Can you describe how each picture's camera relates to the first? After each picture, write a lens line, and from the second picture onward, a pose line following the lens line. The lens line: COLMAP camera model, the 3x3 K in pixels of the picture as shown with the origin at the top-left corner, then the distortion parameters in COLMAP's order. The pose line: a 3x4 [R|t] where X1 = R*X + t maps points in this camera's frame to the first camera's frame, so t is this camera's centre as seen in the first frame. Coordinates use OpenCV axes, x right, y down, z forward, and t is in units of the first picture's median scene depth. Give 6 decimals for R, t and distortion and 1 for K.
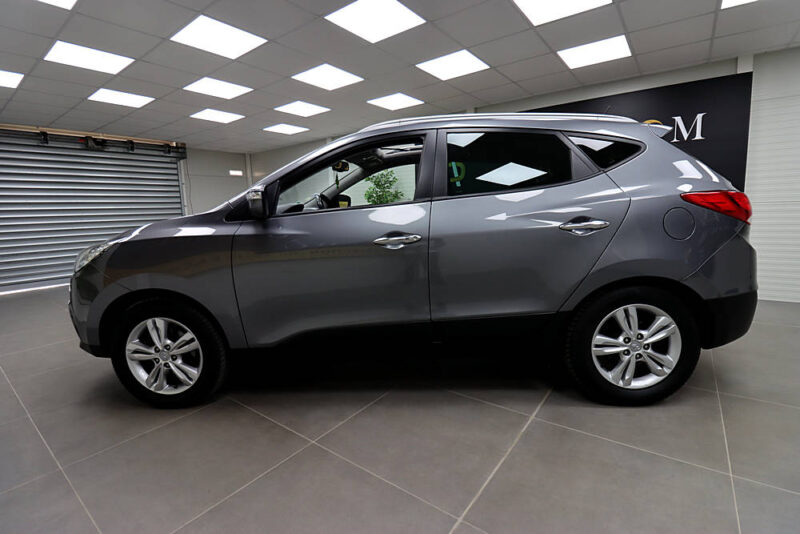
lens RADIAL K [[375.0, 0, 401.2], [0, 375.0, 258.3], [0, 0, 1]] dist [-0.011338, -0.006399]
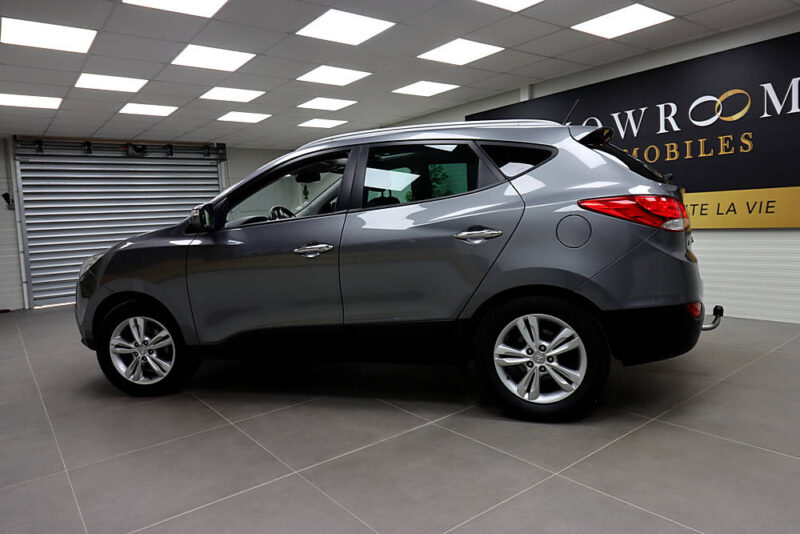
lens RADIAL K [[542.1, 0, 402.6], [0, 542.1, 255.5], [0, 0, 1]] dist [-0.004343, 0.005288]
pose [[0.963154, -0.000197, -0.268952, 0.593153], [-0.011468, 0.999060, -0.041801, 0.029309], [0.268707, 0.043345, 0.962246, -0.406434]]
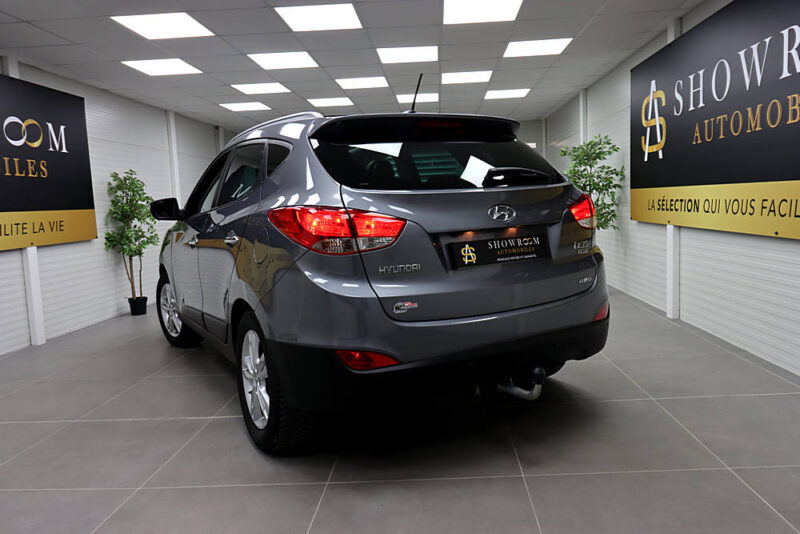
lens RADIAL K [[577.8, 0, 403.2], [0, 577.8, 255.5], [0, 0, 1]] dist [0.007388, 0.002813]
pose [[0.550812, 0.085618, -0.830226, 1.738651], [-0.081450, 0.995491, 0.048624, -0.137954], [0.830645, 0.040839, 0.555302, 0.454006]]
